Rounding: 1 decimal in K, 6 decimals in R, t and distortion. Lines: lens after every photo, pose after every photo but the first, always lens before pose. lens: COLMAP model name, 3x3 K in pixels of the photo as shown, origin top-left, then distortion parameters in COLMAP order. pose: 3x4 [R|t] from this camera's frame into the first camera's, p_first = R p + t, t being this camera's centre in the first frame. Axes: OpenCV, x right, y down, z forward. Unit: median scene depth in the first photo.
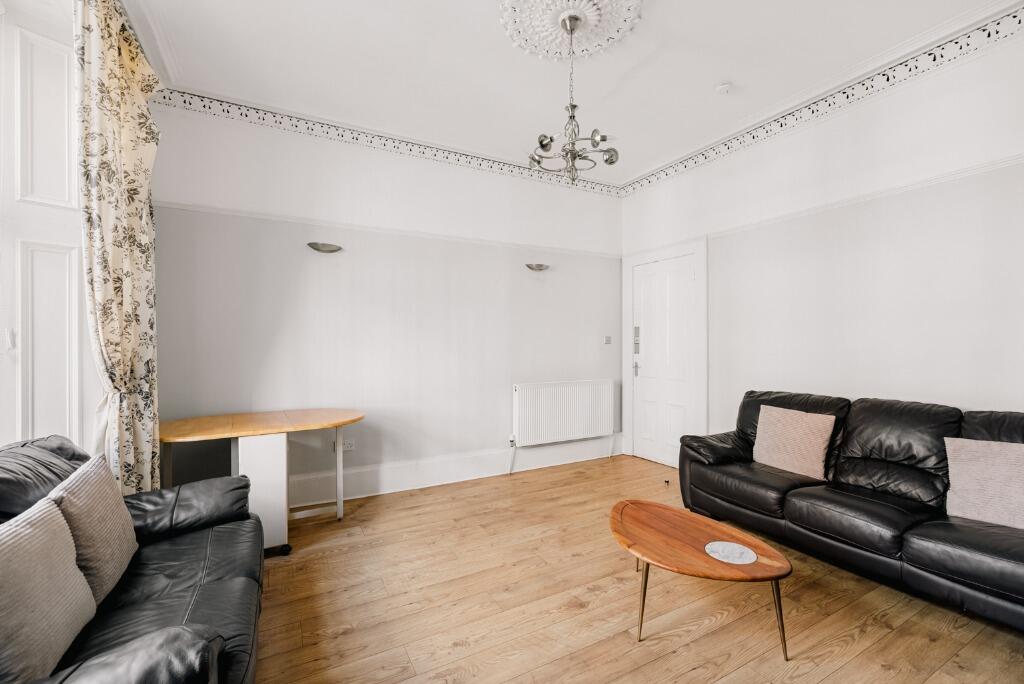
lens RADIAL K [[440.1, 0, 515.5], [0, 440.1, 341.5], [0, 0, 1]] dist [-0.000279, 0.000538]
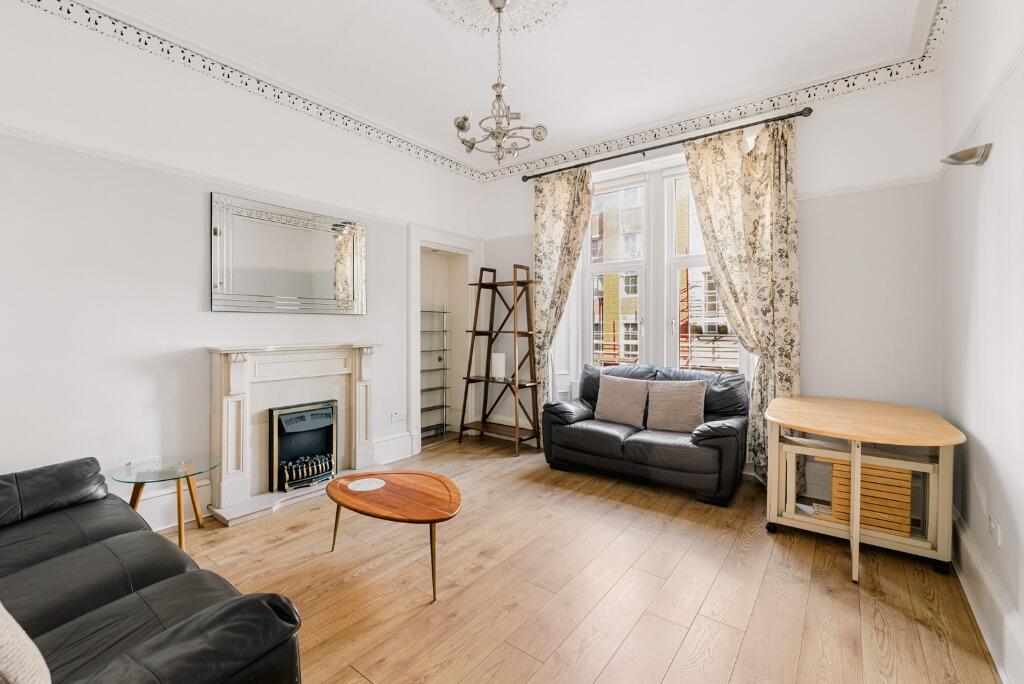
lens RADIAL K [[443.6, 0, 510.6], [0, 443.6, 328.1], [0, 0, 1]] dist [0.002591, 0.001086]
pose [[-0.913674, 0.004344, -0.406424, 0.388894], [0.000107, 0.999945, 0.010448, -0.000829], [0.406447, 0.009503, -0.913625, 1.464204]]
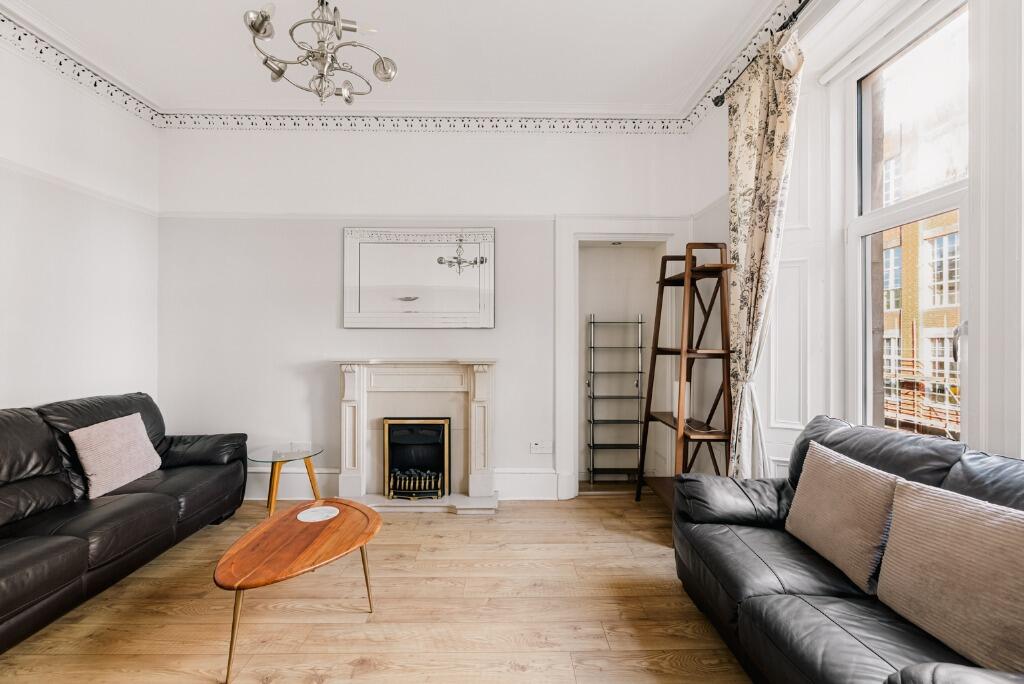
lens RADIAL K [[440.1, 0, 515.5], [0, 440.1, 341.5], [0, 0, 1]] dist [-0.000279, 0.000538]
pose [[-0.882902, 0.002193, 0.469551, -0.338634], [0.004728, 0.999980, 0.004219, 0.004124], [-0.469533, 0.005945, -0.882895, 1.109833]]
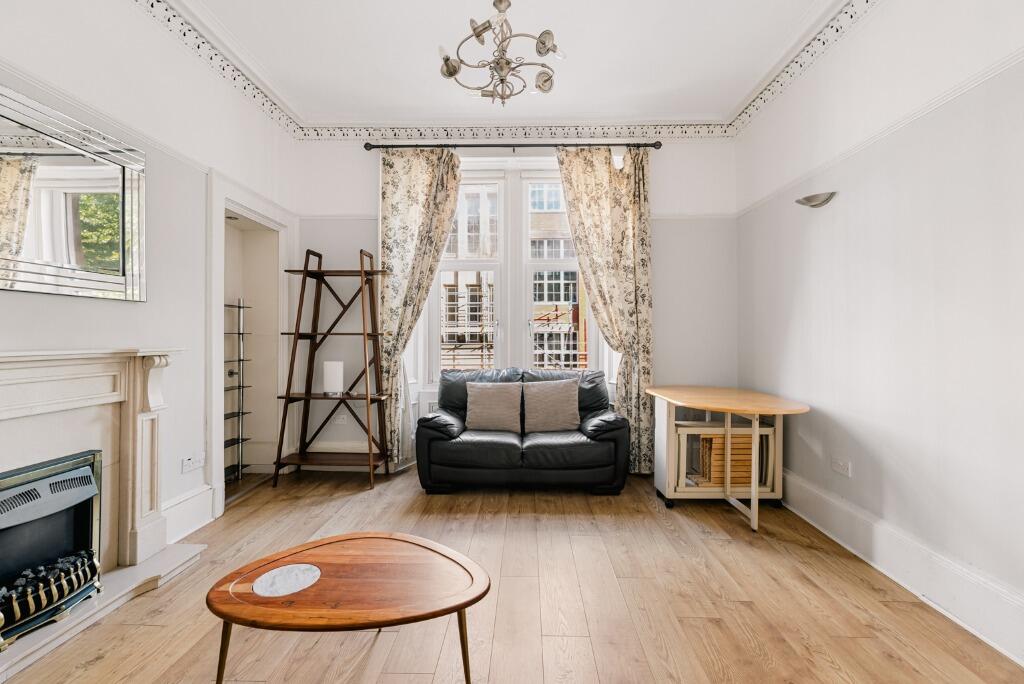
lens RADIAL K [[444.5, 0, 514.3], [0, 444.5, 335.0], [0, 0, 1]] dist [-0.000374, 0.000595]
pose [[-0.506091, -0.000433, -0.862480, 0.591070], [-0.001953, 0.999998, 0.000643, 0.029206], [0.862478, 0.002010, -0.506090, 1.070580]]
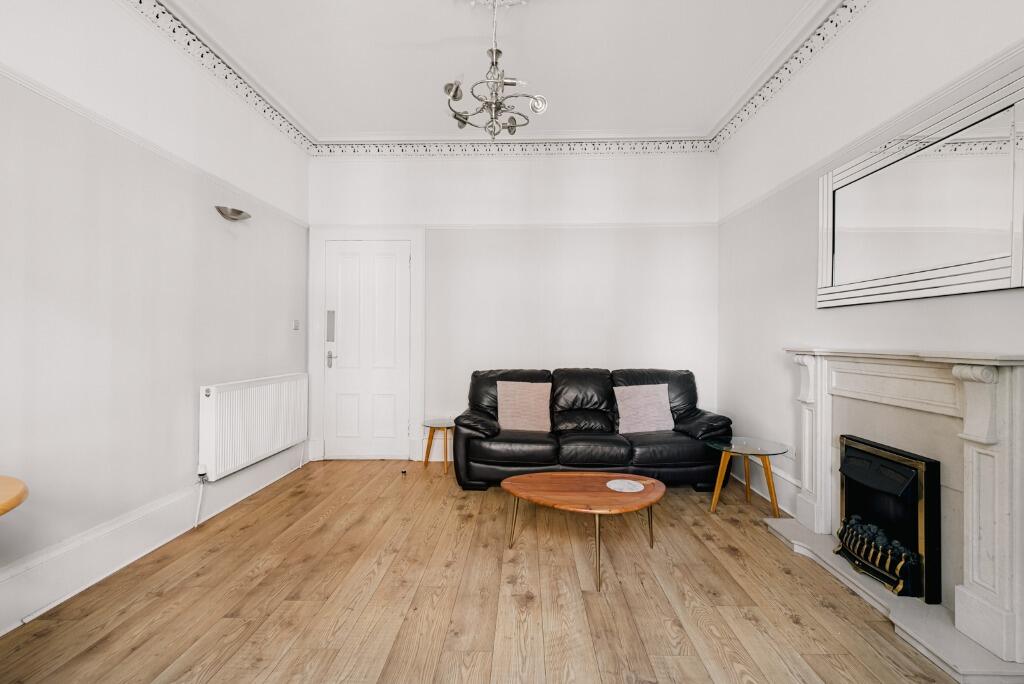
lens RADIAL K [[440.1, 0, 515.5], [0, 440.1, 341.5], [0, 0, 1]] dist [-0.000279, 0.000538]
pose [[0.499603, 0.002531, 0.866251, -0.472076], [-0.004762, 0.999989, -0.000175, 0.040972], [-0.866241, -0.004038, 0.499610, 0.395339]]
